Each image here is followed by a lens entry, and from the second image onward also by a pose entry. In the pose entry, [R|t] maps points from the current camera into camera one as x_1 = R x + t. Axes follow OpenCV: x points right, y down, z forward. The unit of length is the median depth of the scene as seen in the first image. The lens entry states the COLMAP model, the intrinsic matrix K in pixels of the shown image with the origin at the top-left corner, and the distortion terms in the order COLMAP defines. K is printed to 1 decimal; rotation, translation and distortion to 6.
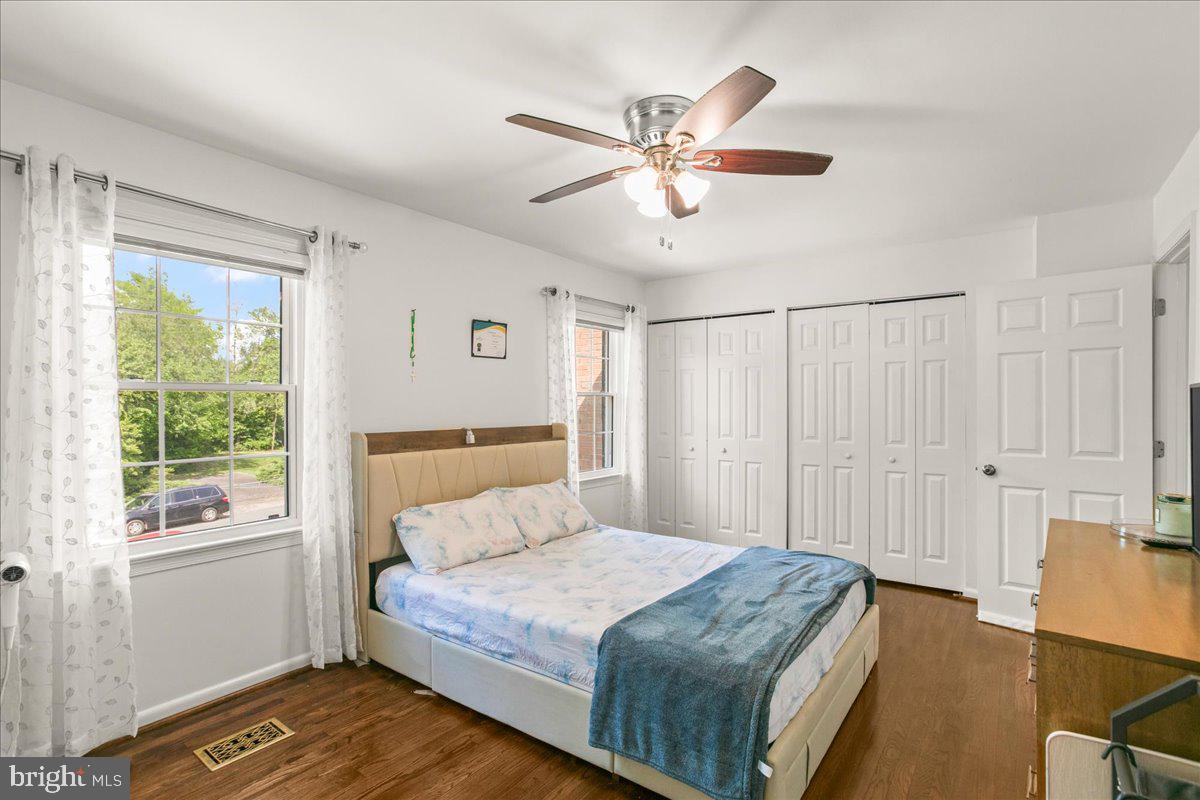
lens RADIAL K [[549.9, 0, 608.9], [0, 549.9, 403.4], [0, 0, 1]] dist [-0.028413, 0.004993]
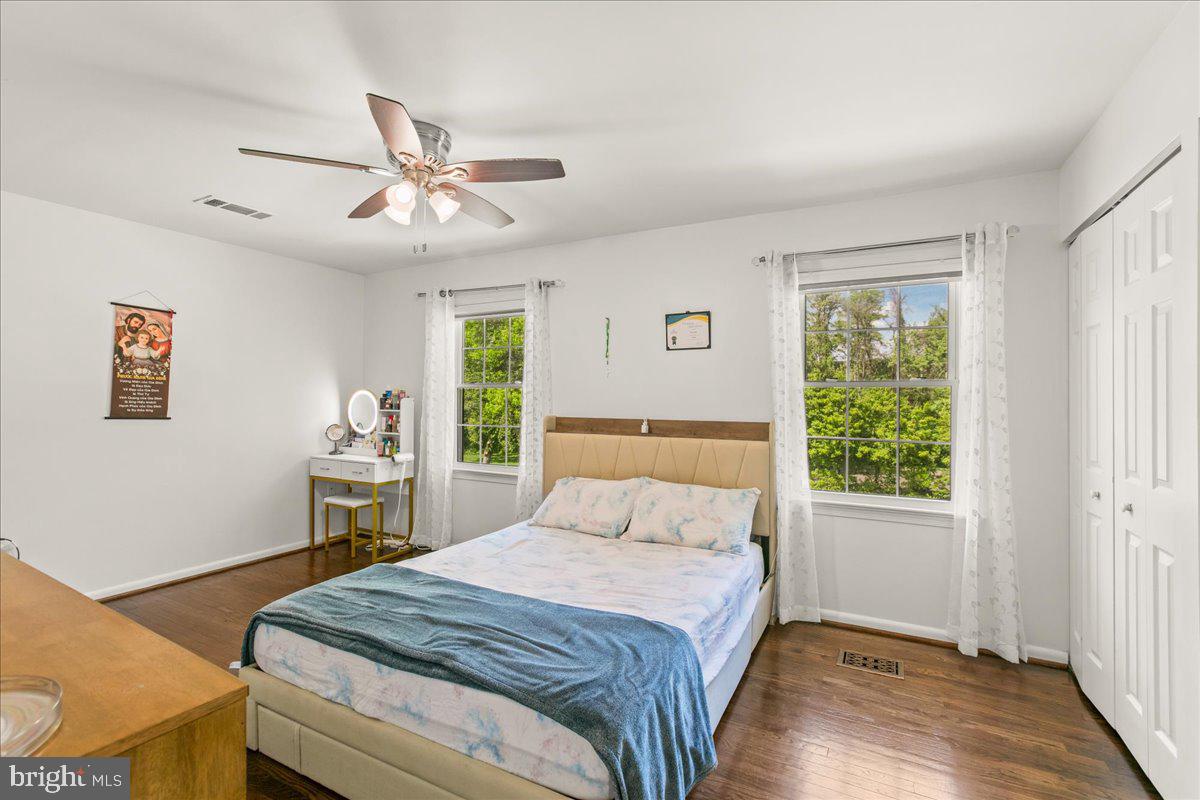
lens RADIAL K [[549.9, 0, 604.3], [0, 549.9, 395.0], [0, 0, 1]] dist [-0.028413, 0.004993]
pose [[0.162160, 0.005674, -0.986748, 0.799279], [-0.002064, 0.999983, 0.005411, -0.006908], [0.986762, 0.001159, 0.162169, 0.755109]]
